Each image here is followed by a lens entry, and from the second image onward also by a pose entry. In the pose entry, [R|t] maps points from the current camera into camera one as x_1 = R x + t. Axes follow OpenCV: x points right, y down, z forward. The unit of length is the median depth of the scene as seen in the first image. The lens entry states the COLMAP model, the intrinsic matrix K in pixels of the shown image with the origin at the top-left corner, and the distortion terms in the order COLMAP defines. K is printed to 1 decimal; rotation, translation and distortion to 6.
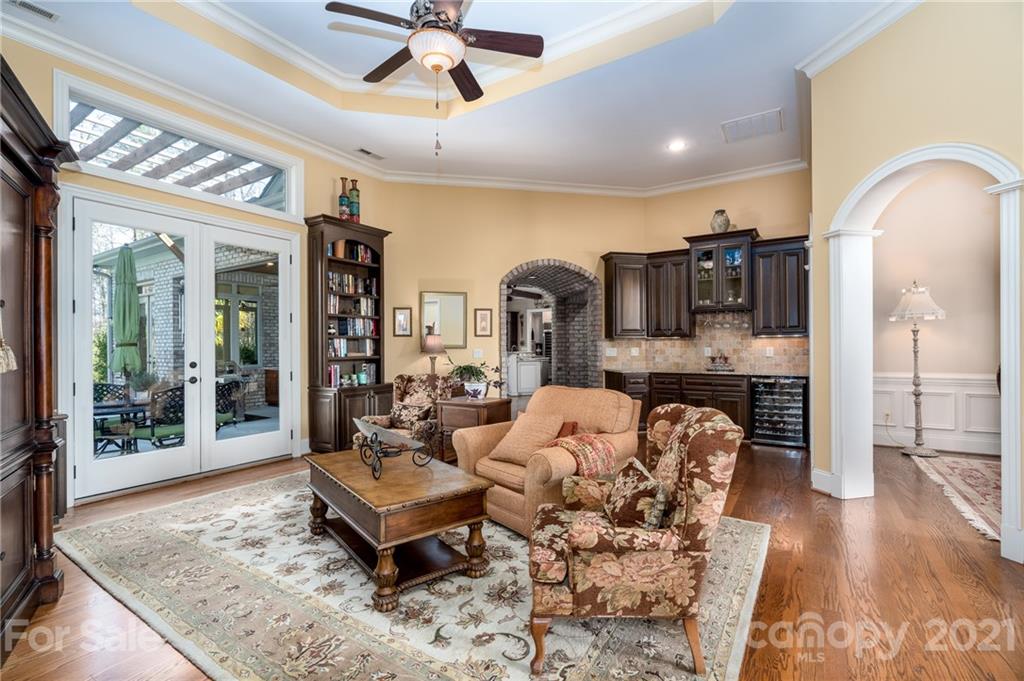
lens RADIAL K [[464.7, 0, 512.1], [0, 464.7, 346.0], [0, 0, 1]] dist [-0.000053, 0.000371]
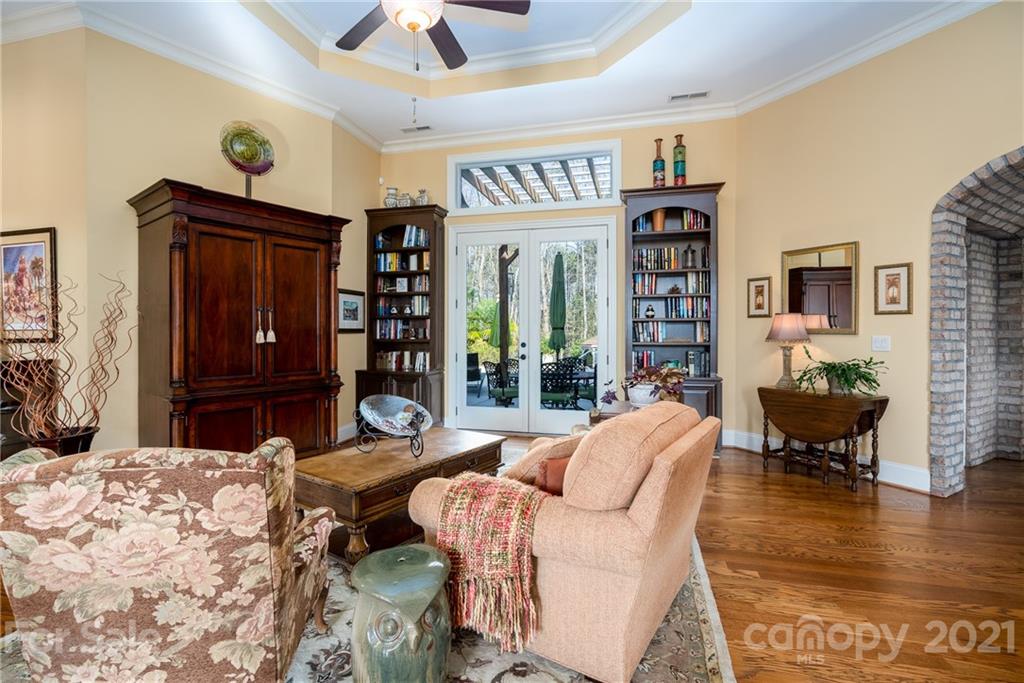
lens RADIAL K [[463.2, 0, 514.8], [0, 463.2, 332.9], [0, 0, 1]] dist [-0.001851, -0.000162]
pose [[0.310411, 0.009300, -0.950557, 0.385751], [-0.001483, 0.999956, 0.009299, -0.002869], [0.950601, -0.001477, 0.310411, 0.461245]]
